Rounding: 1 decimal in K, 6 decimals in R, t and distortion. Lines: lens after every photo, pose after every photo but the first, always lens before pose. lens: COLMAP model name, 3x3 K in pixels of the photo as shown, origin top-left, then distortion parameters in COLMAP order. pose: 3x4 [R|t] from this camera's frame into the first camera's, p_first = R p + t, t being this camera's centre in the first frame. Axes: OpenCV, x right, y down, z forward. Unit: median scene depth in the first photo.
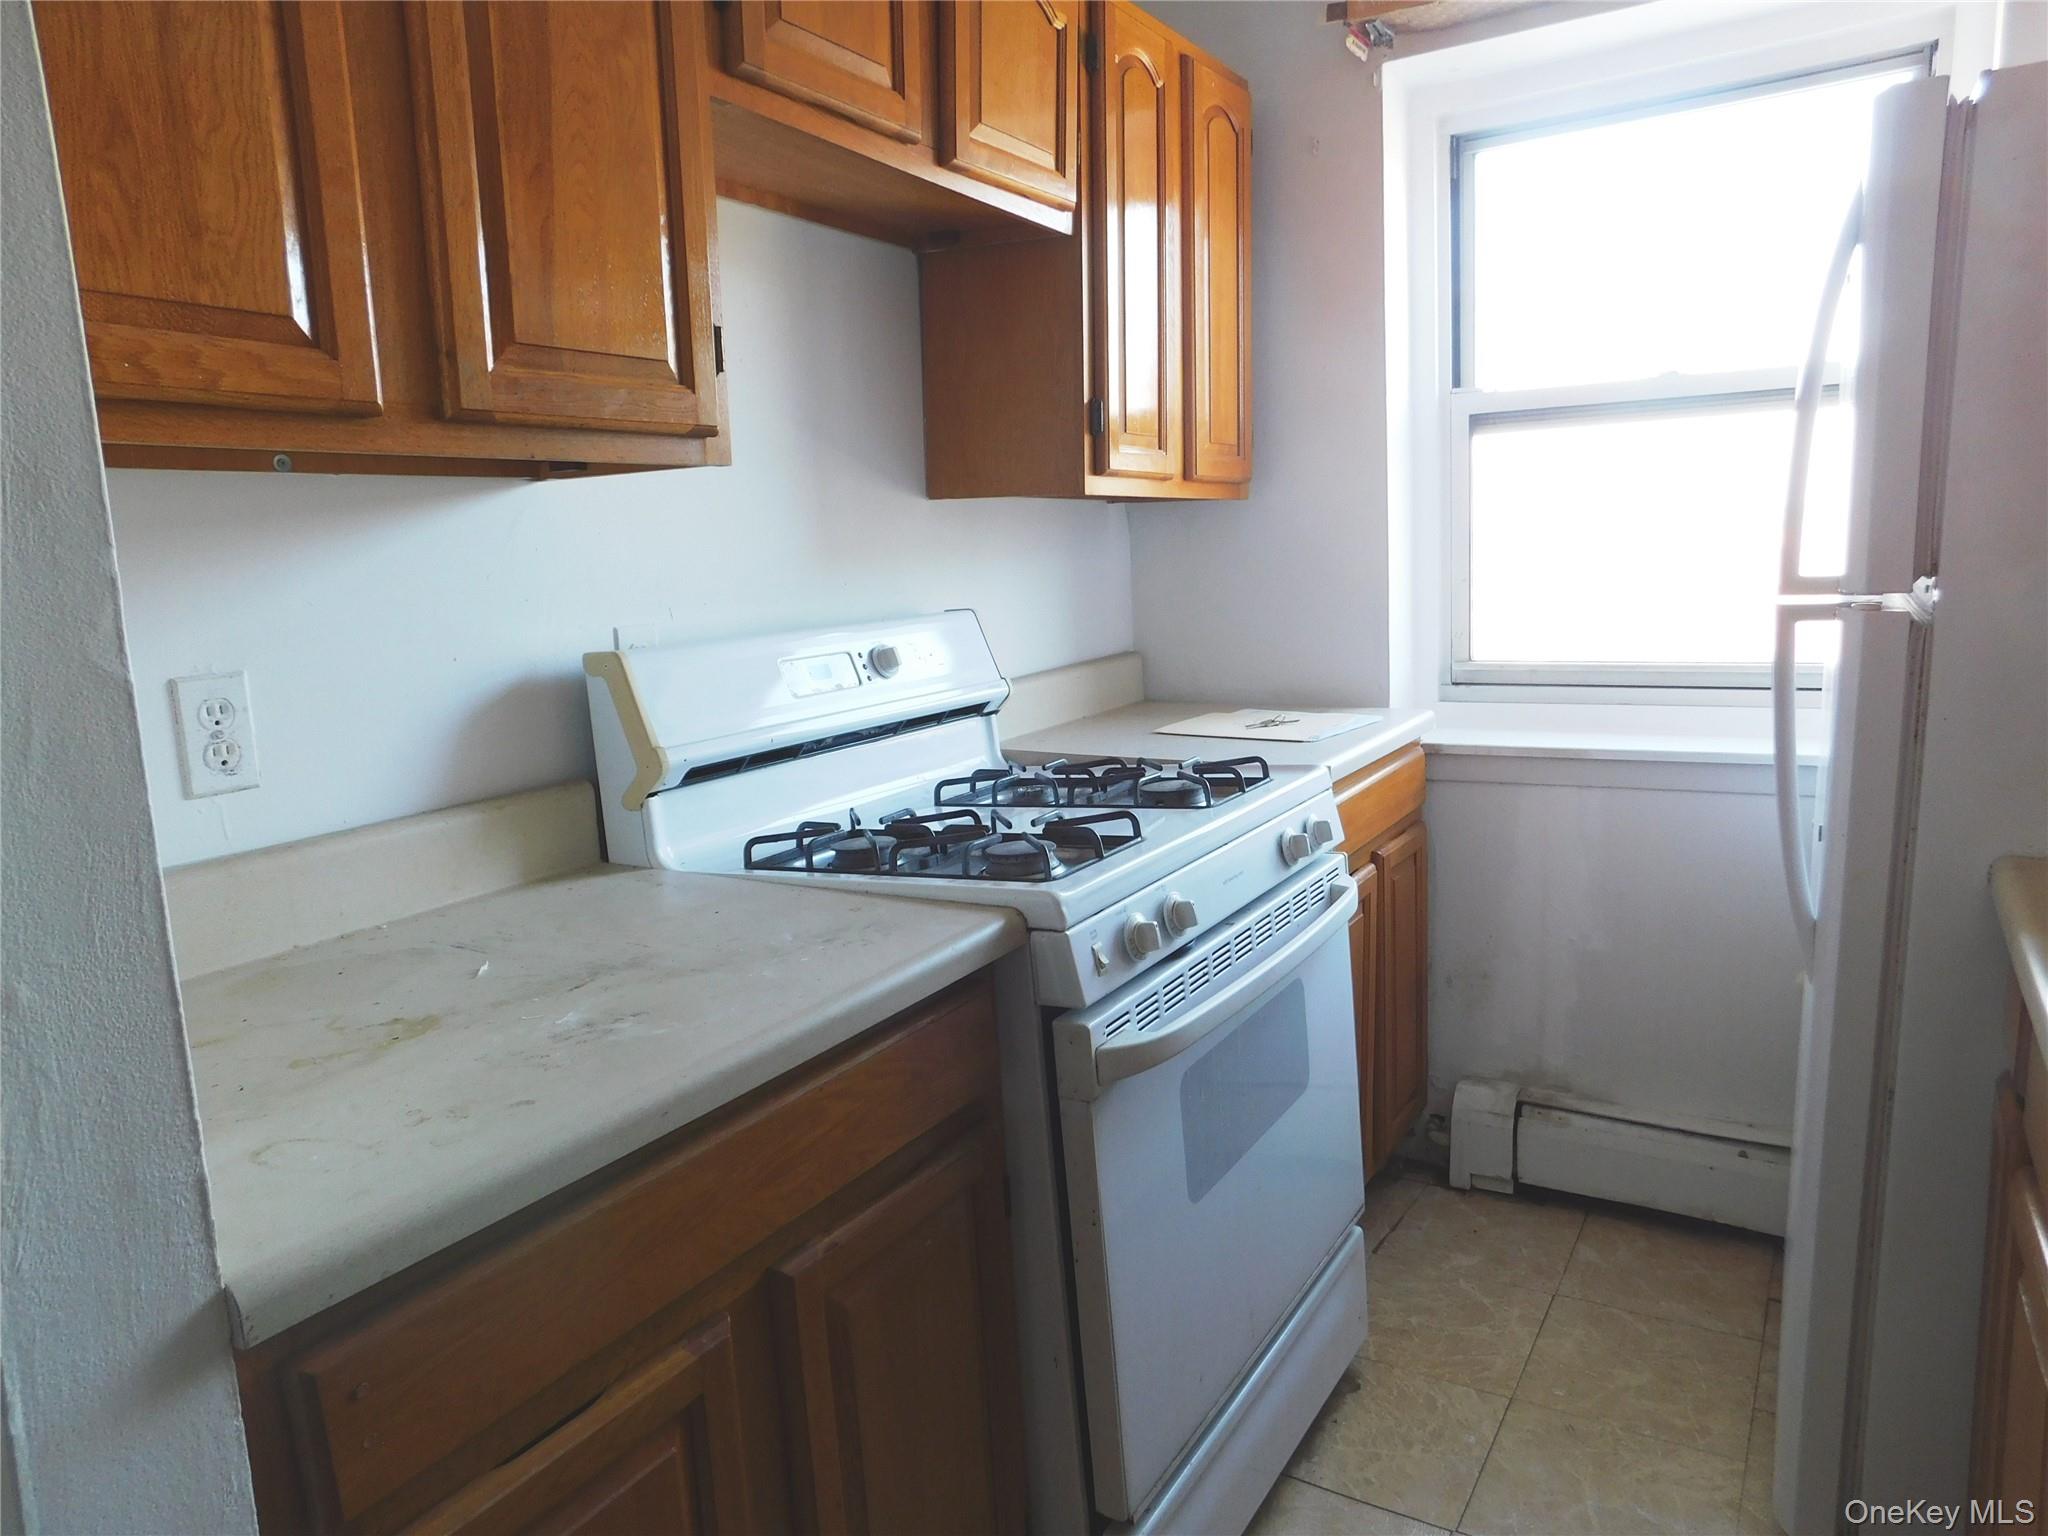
lens RADIAL K [[1357.1, 0, 1024.0], [0, 1357.1, 768.0], [0, 0, 1]] dist [-0.044083, 0.034467]
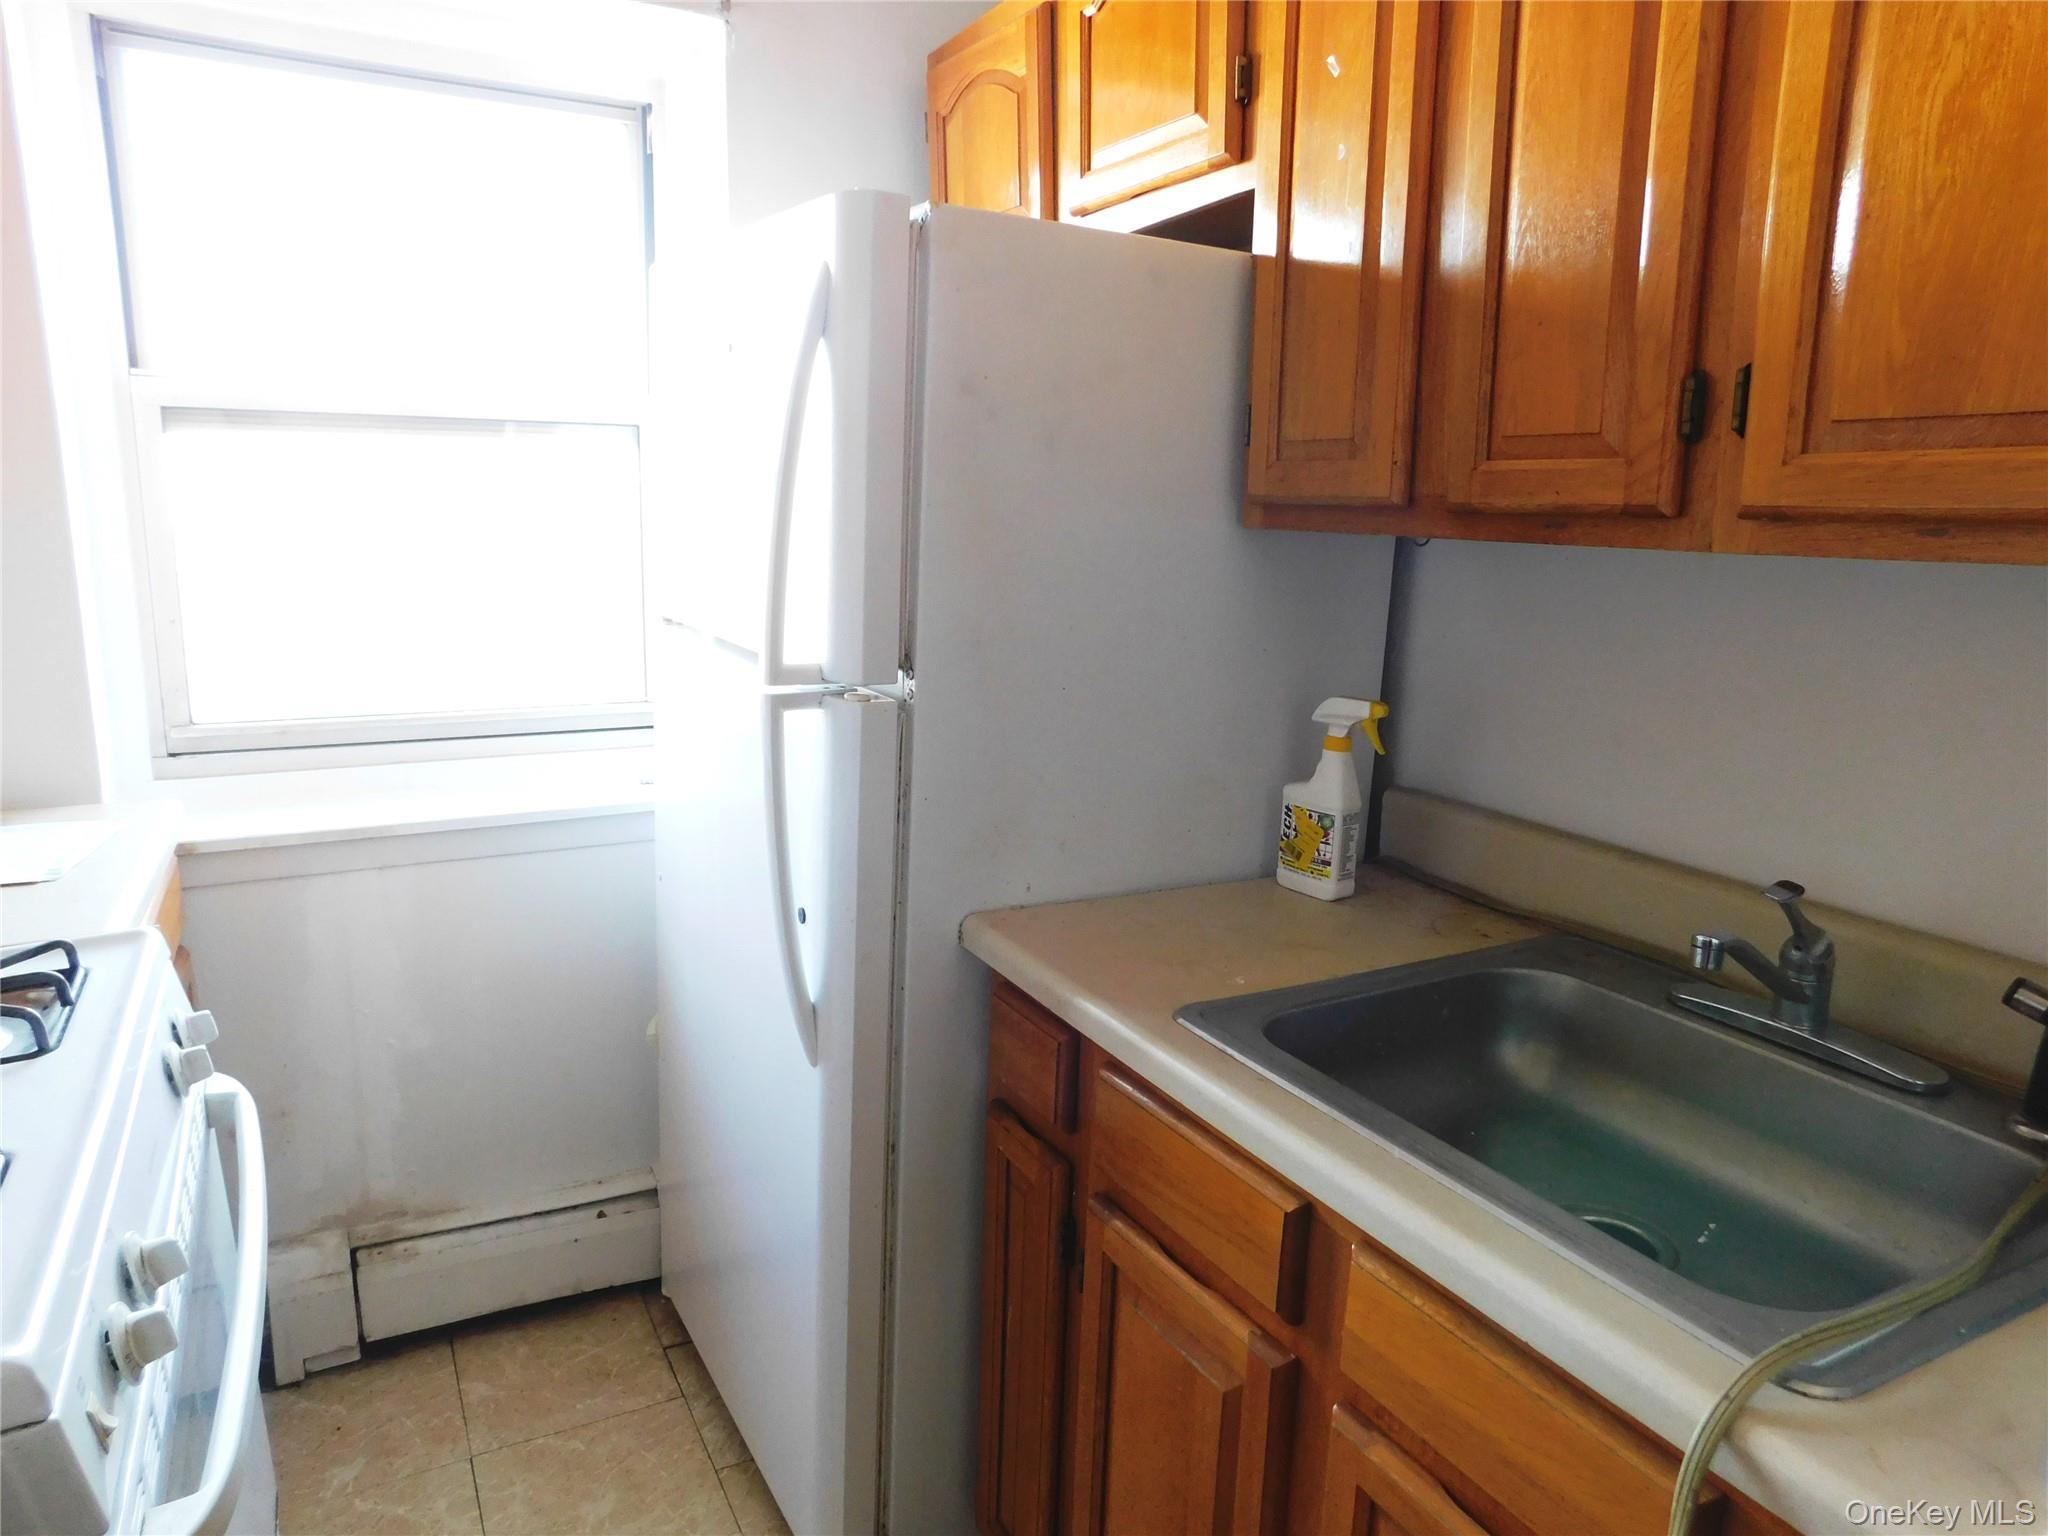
lens RADIAL K [[1357.1, 0, 1024.0], [0, 1357.1, 768.0], [0, 0, 1]] dist [-0.044083, 0.034467]
pose [[0.490753, -0.115002, 0.863676, -0.114117], [0.091725, 0.992562, 0.080044, -0.078769], [-0.866457, 0.039939, 0.497651, 0.219942]]
